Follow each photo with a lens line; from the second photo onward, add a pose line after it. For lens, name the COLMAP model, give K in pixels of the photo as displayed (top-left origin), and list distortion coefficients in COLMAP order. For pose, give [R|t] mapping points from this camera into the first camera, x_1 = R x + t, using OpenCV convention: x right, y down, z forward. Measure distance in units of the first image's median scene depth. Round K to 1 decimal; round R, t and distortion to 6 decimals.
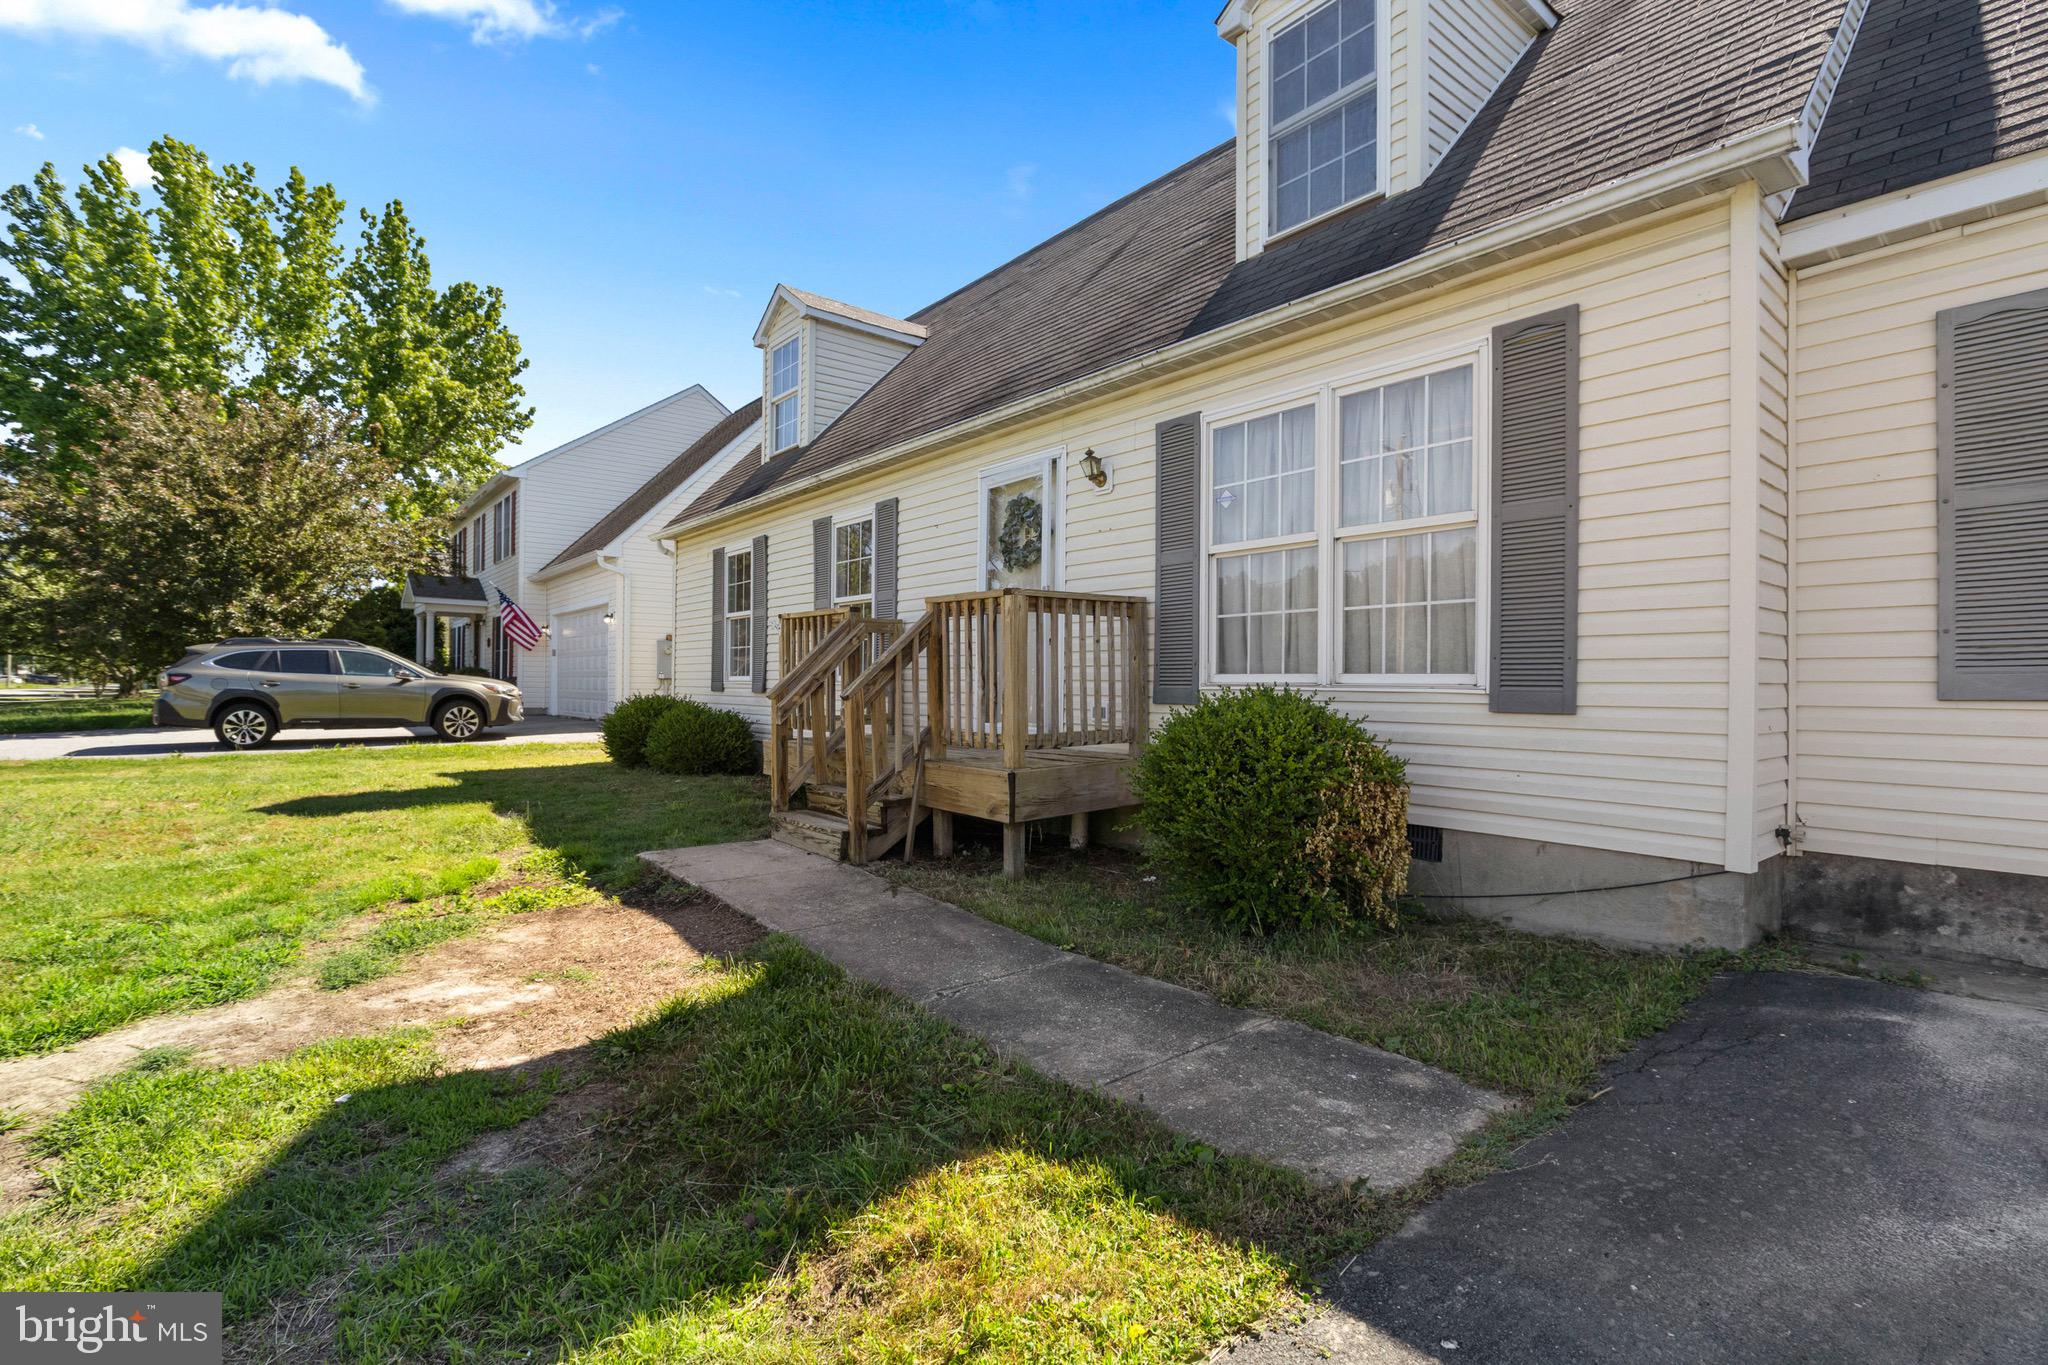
lens RADIAL K [[938.0, 0, 1023.9], [0, 938.0, 661.5], [0, 0, 1]] dist [-0.000303, 0.000283]
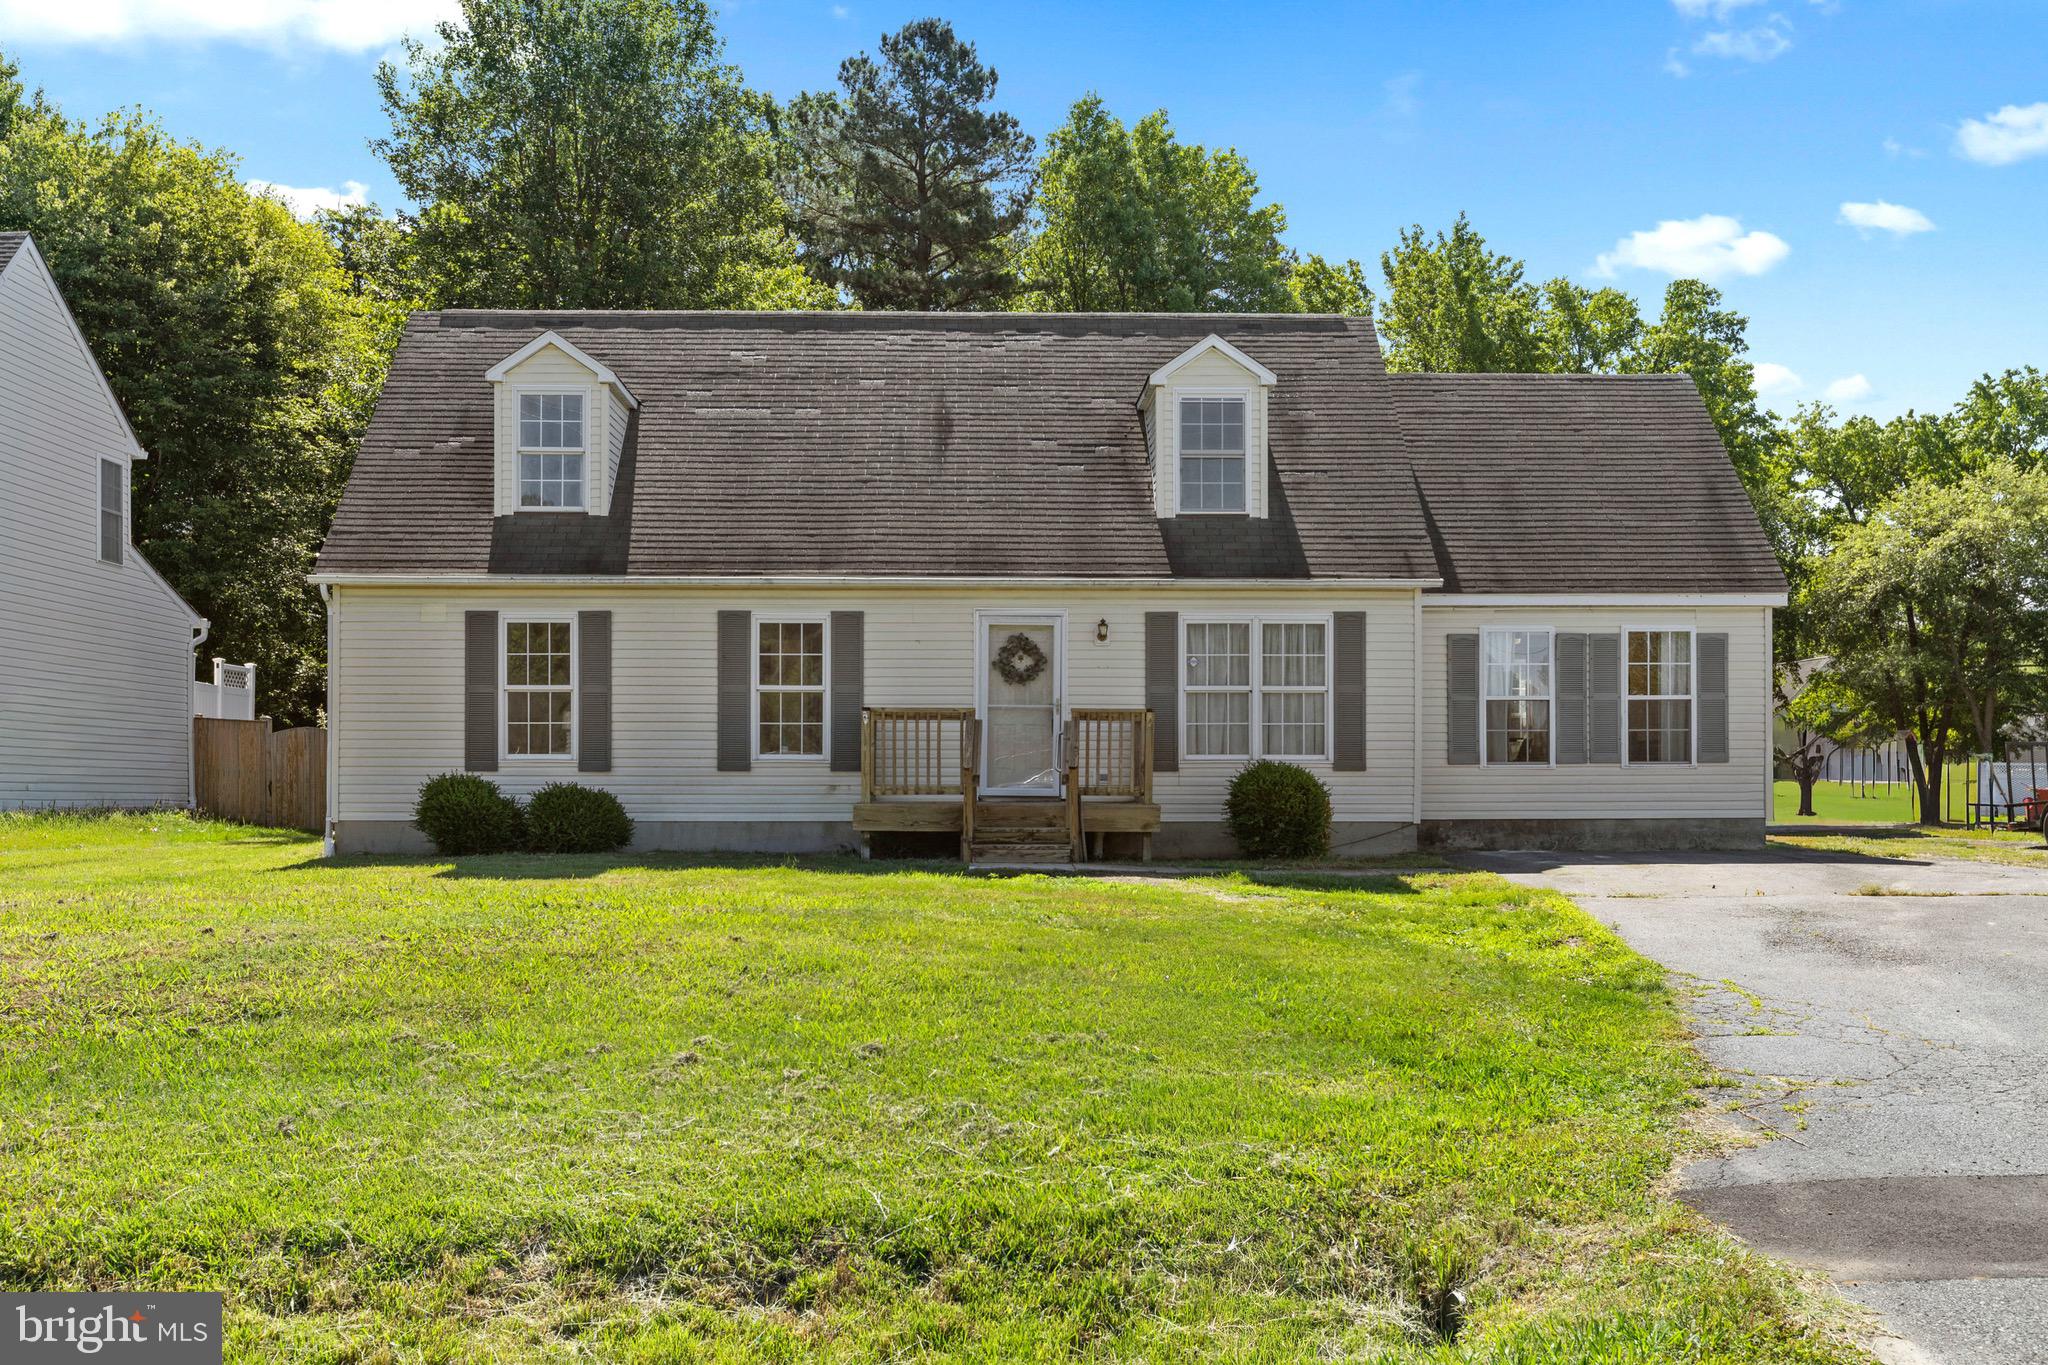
lens RADIAL K [[1987.1, 0, 1019.8], [0, 1987.1, 678.7], [0, 0, 1]] dist [-0.014320, 0.000000]
pose [[0.616277, 0.034166, 0.786788, -4.025593], [-0.012086, 0.999351, -0.033930, 0.000040], [-0.787437, 0.011401, 0.616290, -1.517019]]
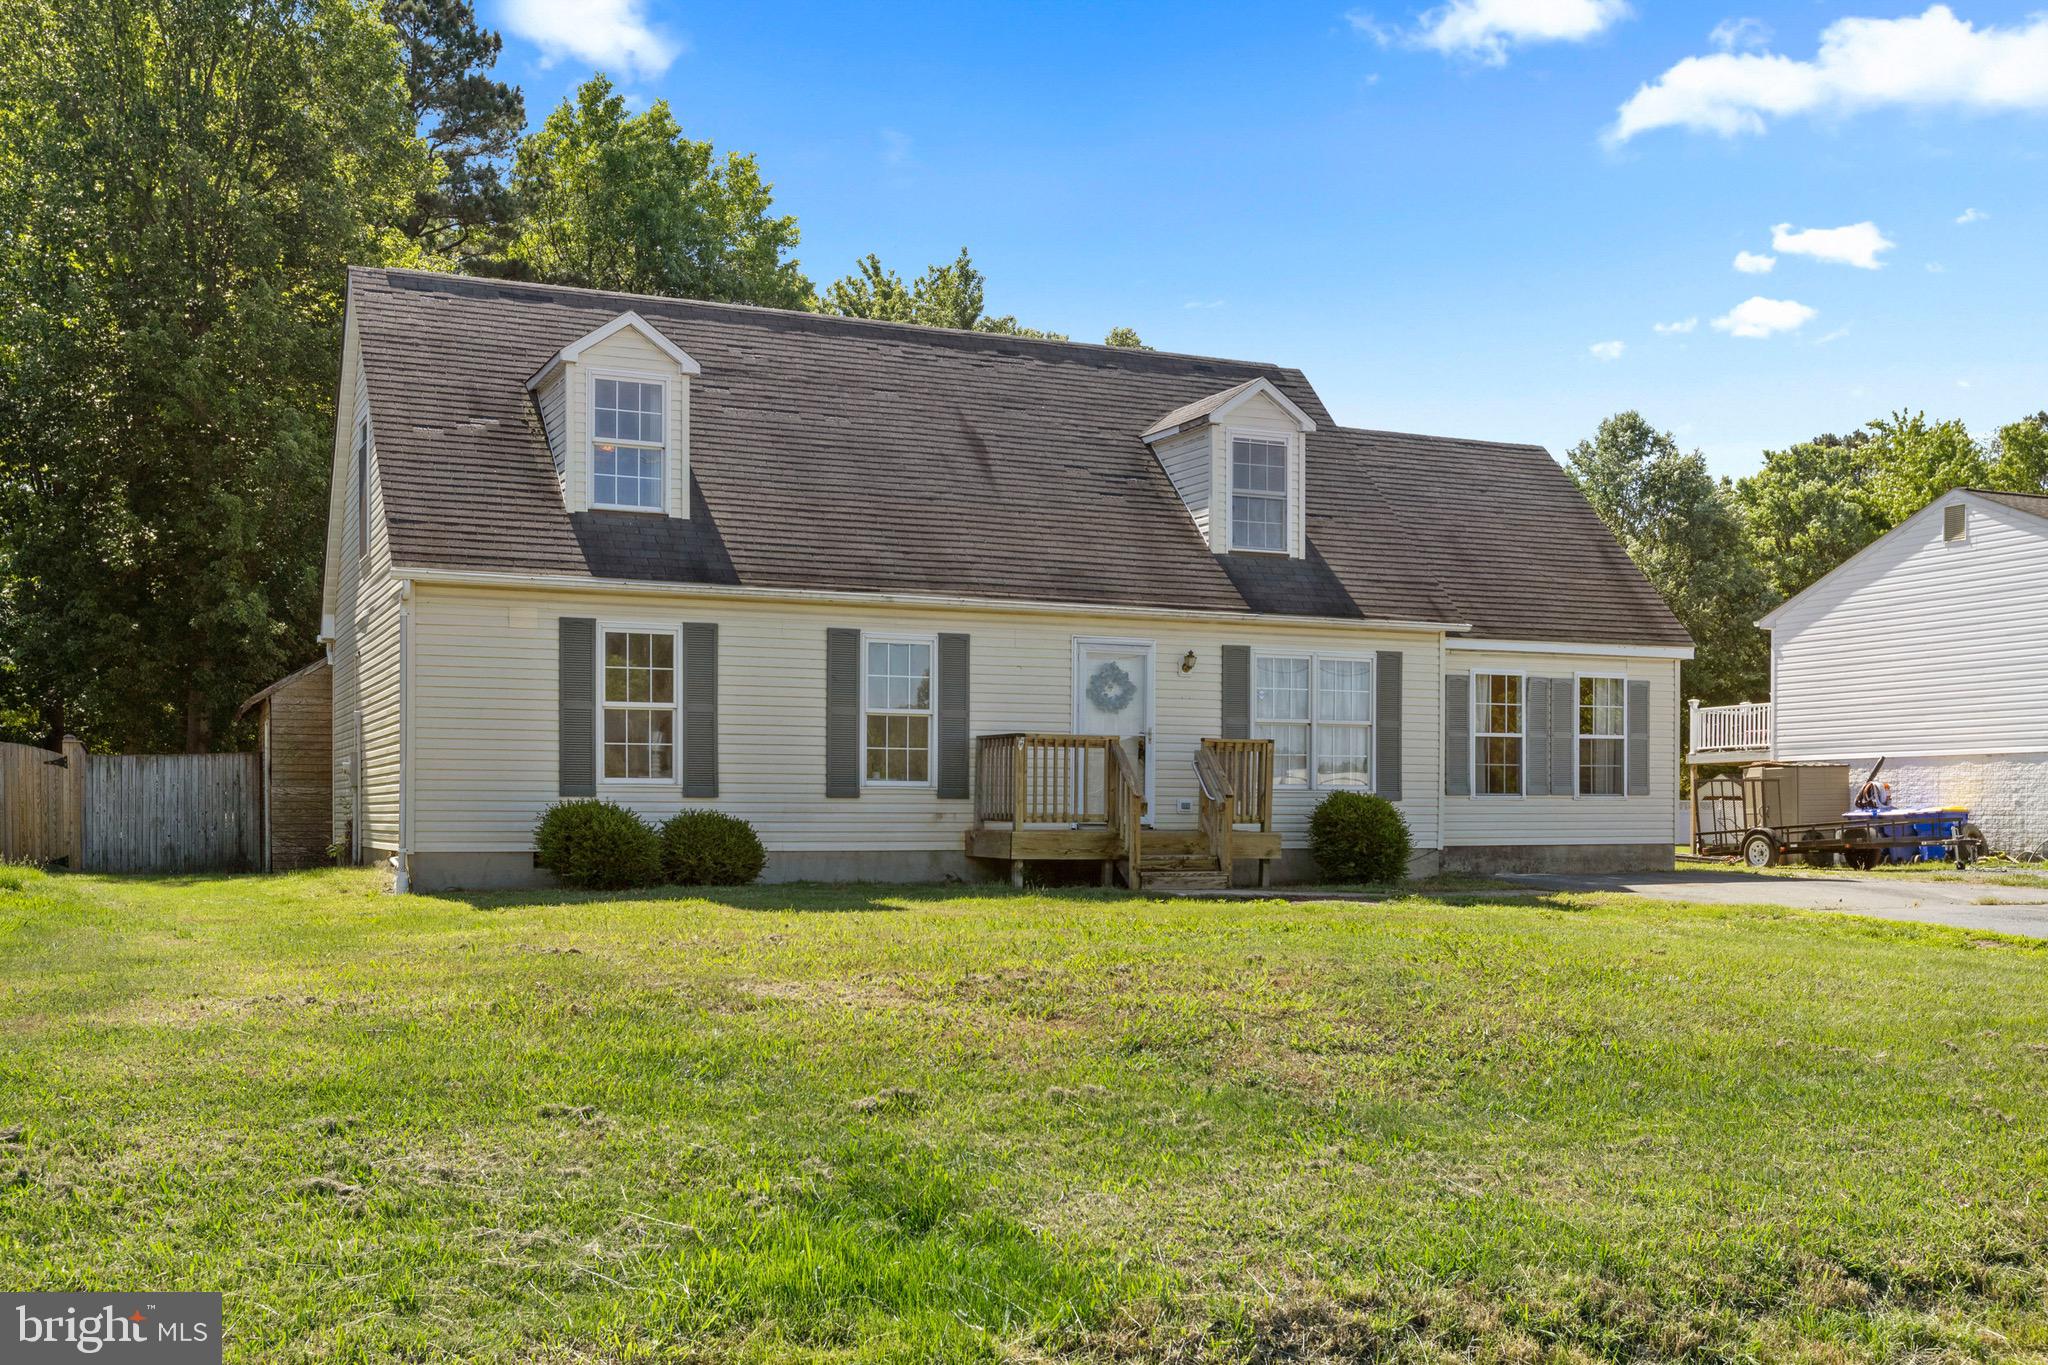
lens RADIAL K [[2042.8, 0, 1027.7], [0, 2042.8, 697.9], [0, 0, 1]] dist [0.014631, 0.000000]
pose [[0.250841, 0.045413, 0.966962, -5.158096], [-0.022504, 0.998903, -0.041075, 0.024255], [-0.967767, -0.011457, 0.251588, 0.516671]]
